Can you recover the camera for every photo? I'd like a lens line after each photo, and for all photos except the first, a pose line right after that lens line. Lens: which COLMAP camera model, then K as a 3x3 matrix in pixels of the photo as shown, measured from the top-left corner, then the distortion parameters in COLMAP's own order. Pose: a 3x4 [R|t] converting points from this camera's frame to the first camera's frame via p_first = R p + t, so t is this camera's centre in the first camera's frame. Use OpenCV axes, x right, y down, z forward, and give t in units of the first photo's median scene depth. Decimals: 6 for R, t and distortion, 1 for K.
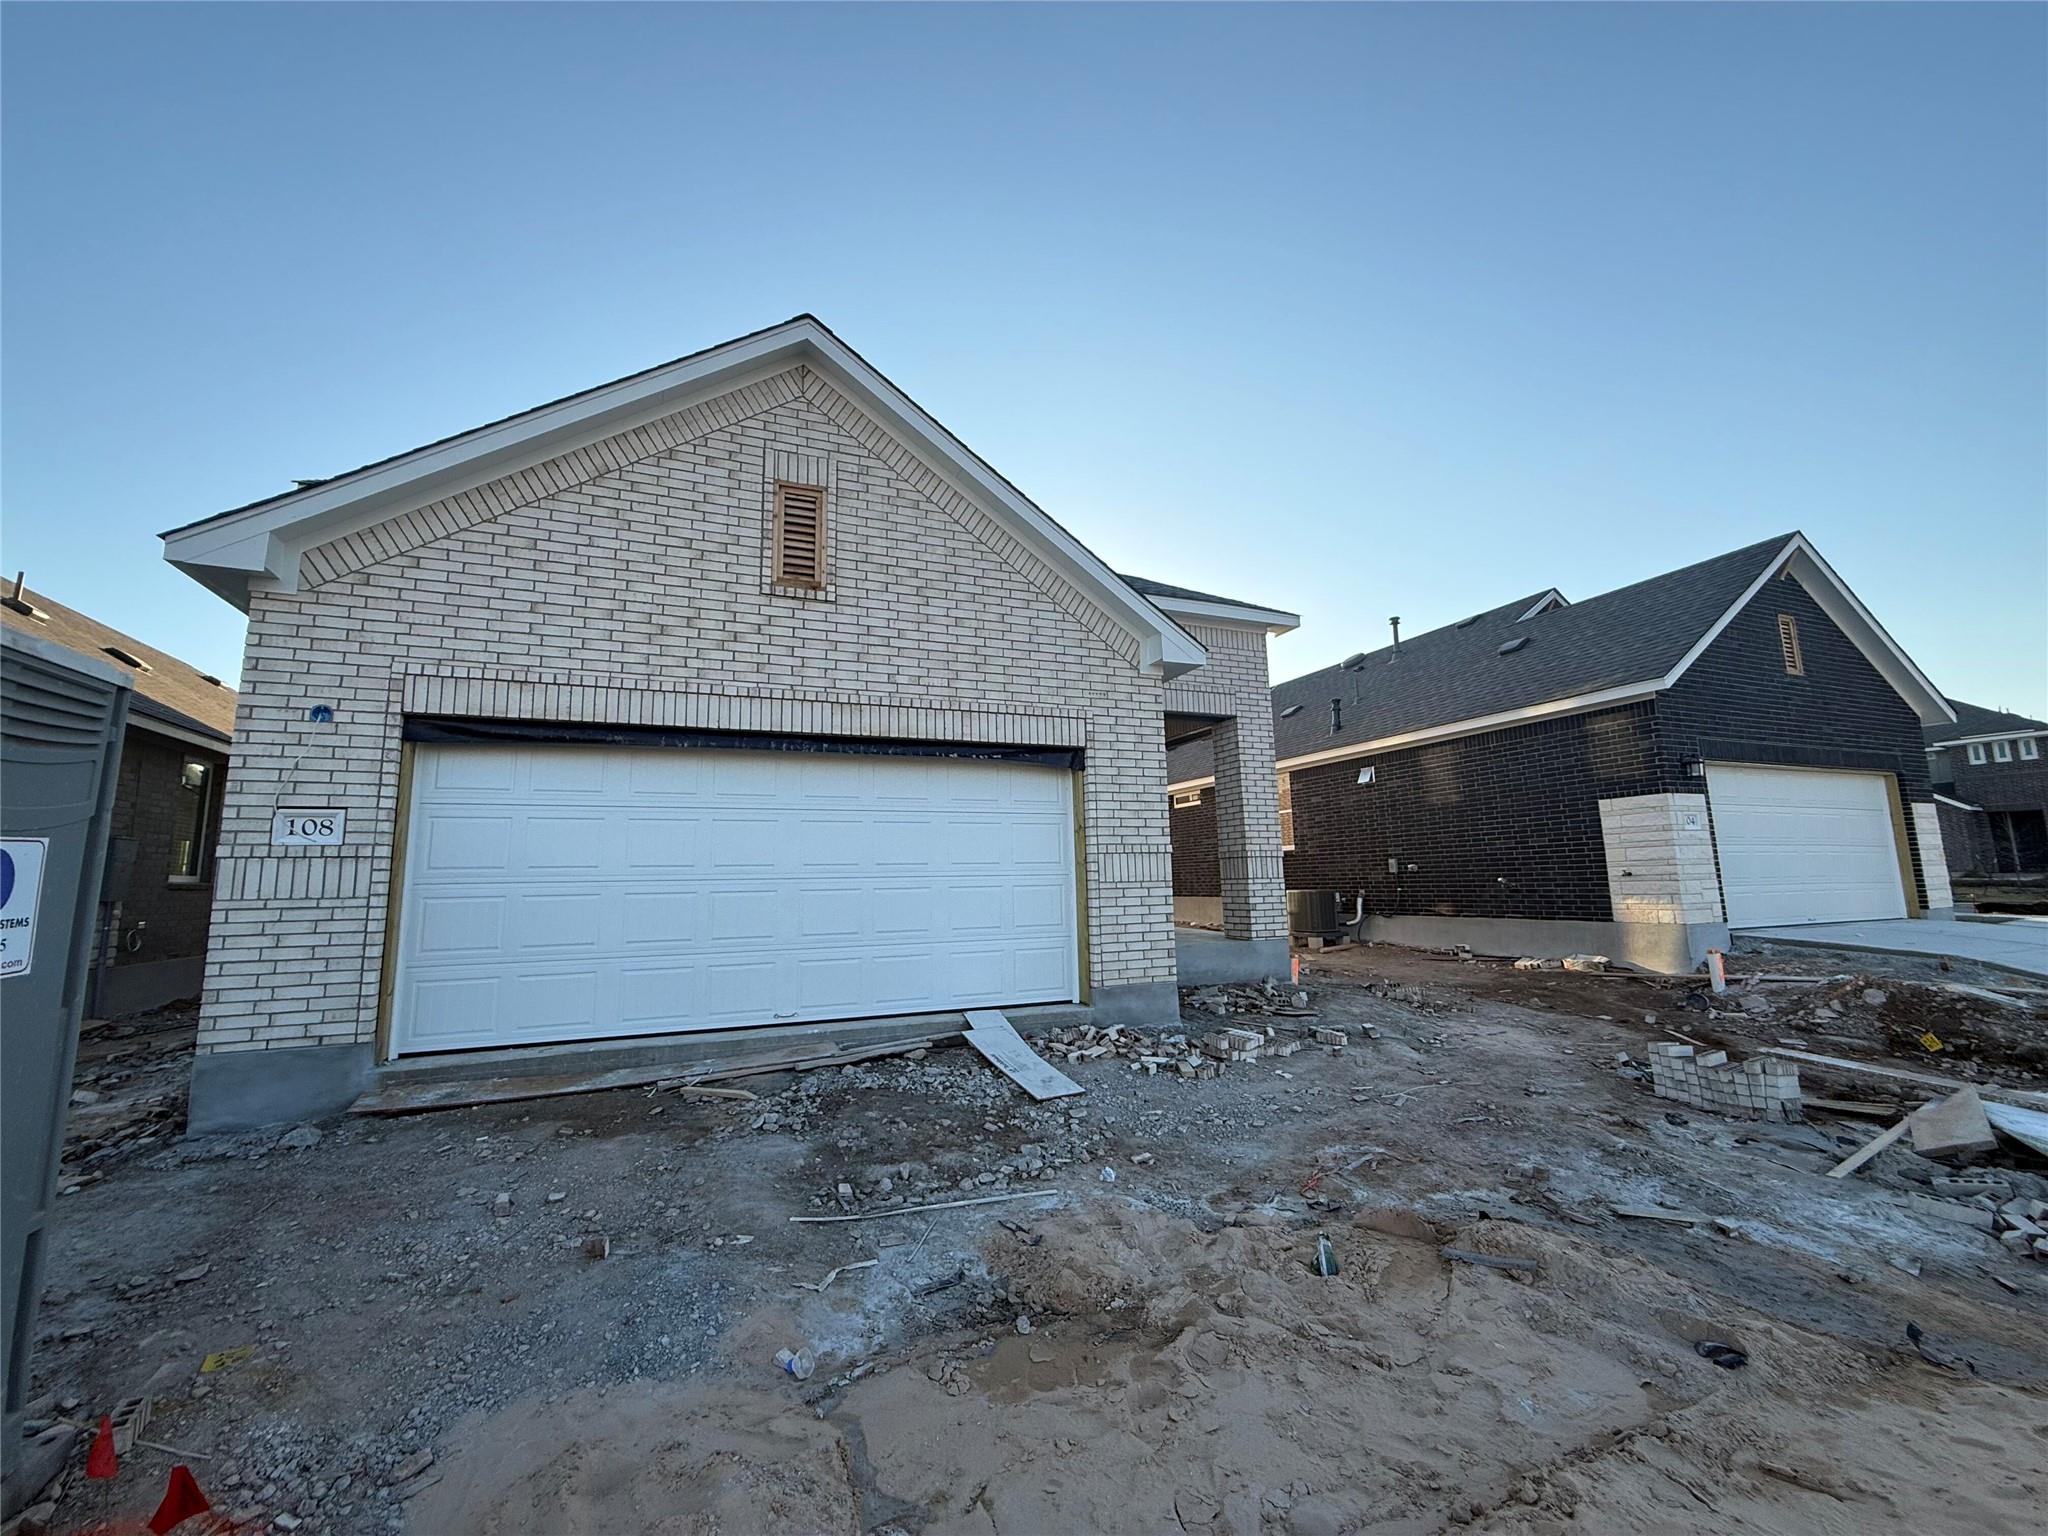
lens RADIAL K [[819.0, 0, 1019.2], [0, 819.0, 766.2], [0, 0, 1]] dist [0.000888, -0.000036]
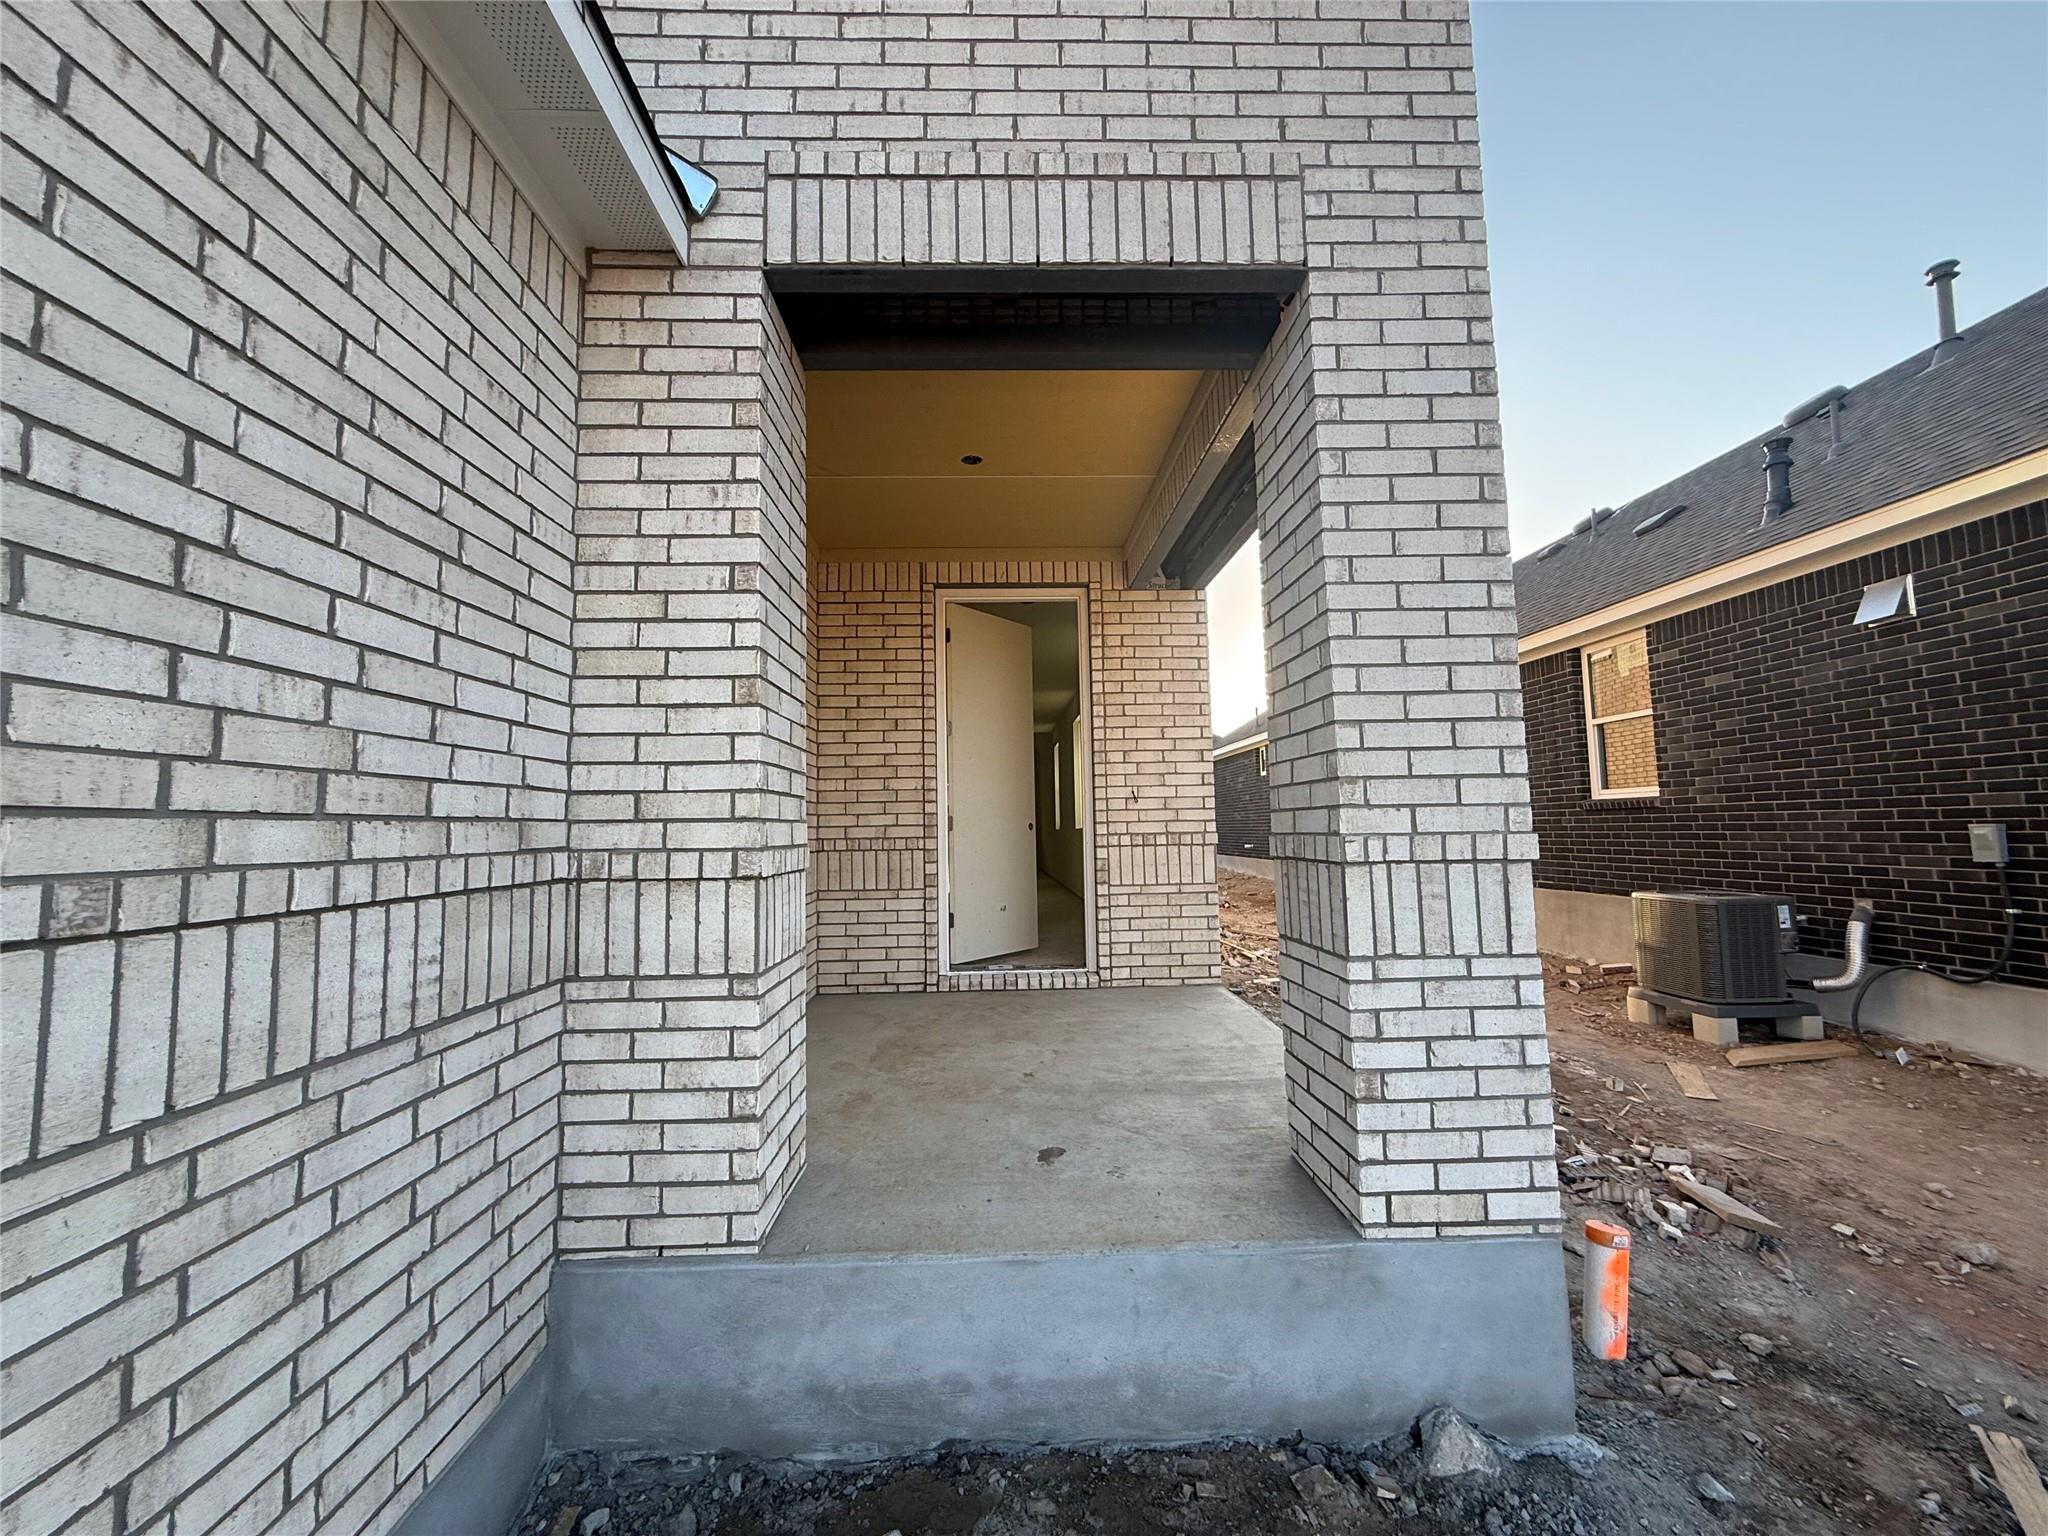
lens RADIAL K [[819.0, 0, 1019.2], [0, 819.0, 766.2], [0, 0, 1]] dist [0.000888, -0.000036]
pose [[0.935711, -0.026412, -0.351777, 0.184261], [0.051045, 0.996836, 0.060936, 0.044027], [0.349054, -0.074975, 0.934098, 0.507861]]
